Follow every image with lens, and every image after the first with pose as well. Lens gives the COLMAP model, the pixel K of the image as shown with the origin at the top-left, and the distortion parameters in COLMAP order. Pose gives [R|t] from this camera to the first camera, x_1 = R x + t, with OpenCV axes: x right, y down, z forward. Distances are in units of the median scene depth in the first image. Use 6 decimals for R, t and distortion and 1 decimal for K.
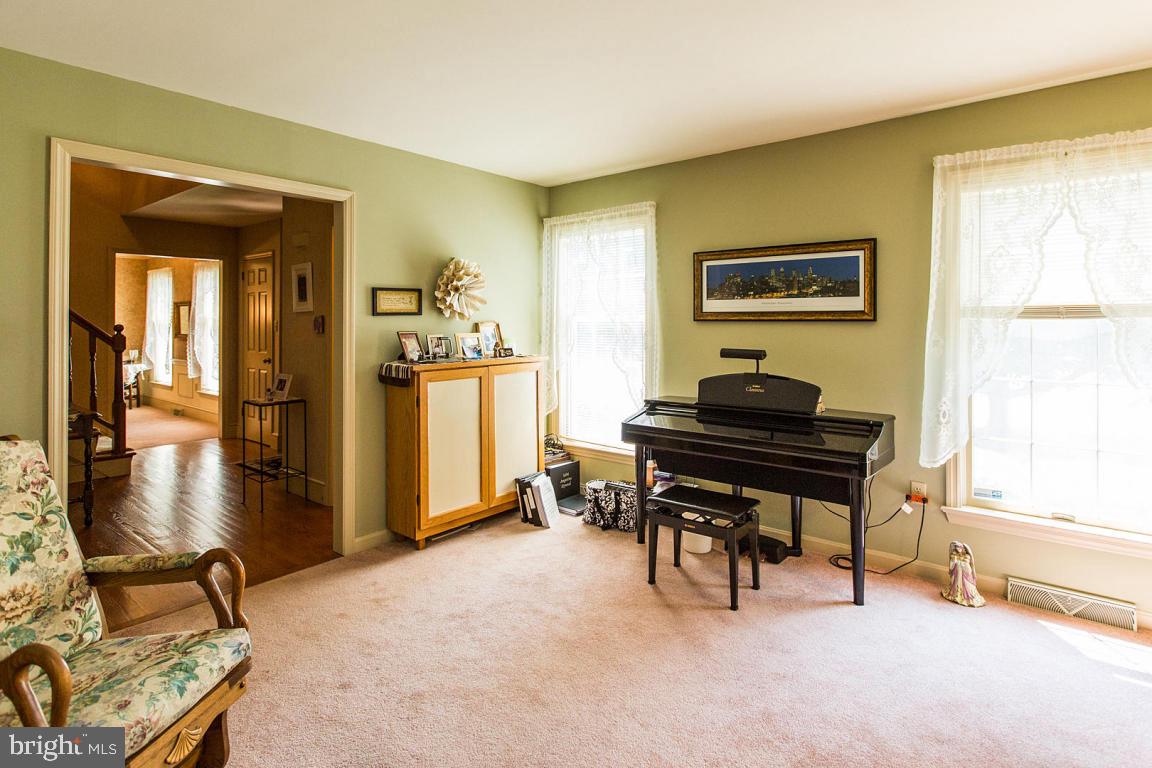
lens RADIAL K [[584.5, 0, 599.2], [0, 584.5, 320.2], [0, 0, 1]] dist [-0.001395, -0.000486]
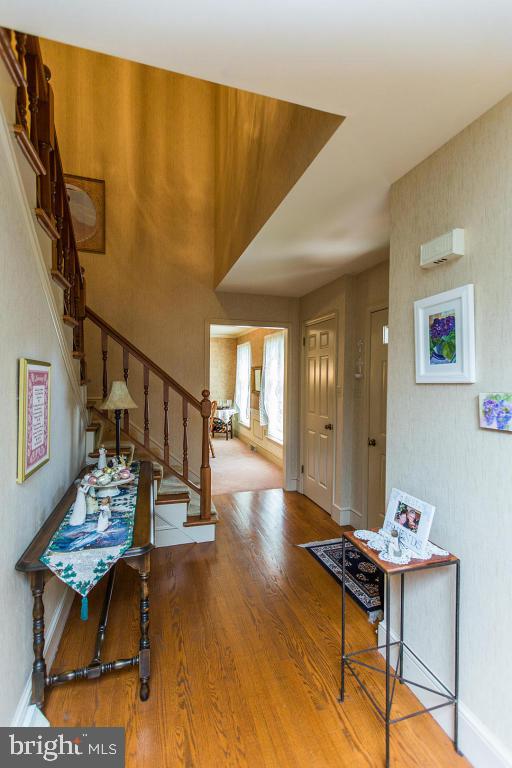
lens RADIAL K [[350.9, 0, 256.0], [0, 350.9, 384.0], [0, 0, 1]] dist [0.001391, 0.000323]
pose [[0.814536, 0.021613, -0.579710, -0.252574], [-0.009505, 0.999669, 0.023915, -0.010811], [0.580035, -0.013970, 0.814472, 0.349803]]
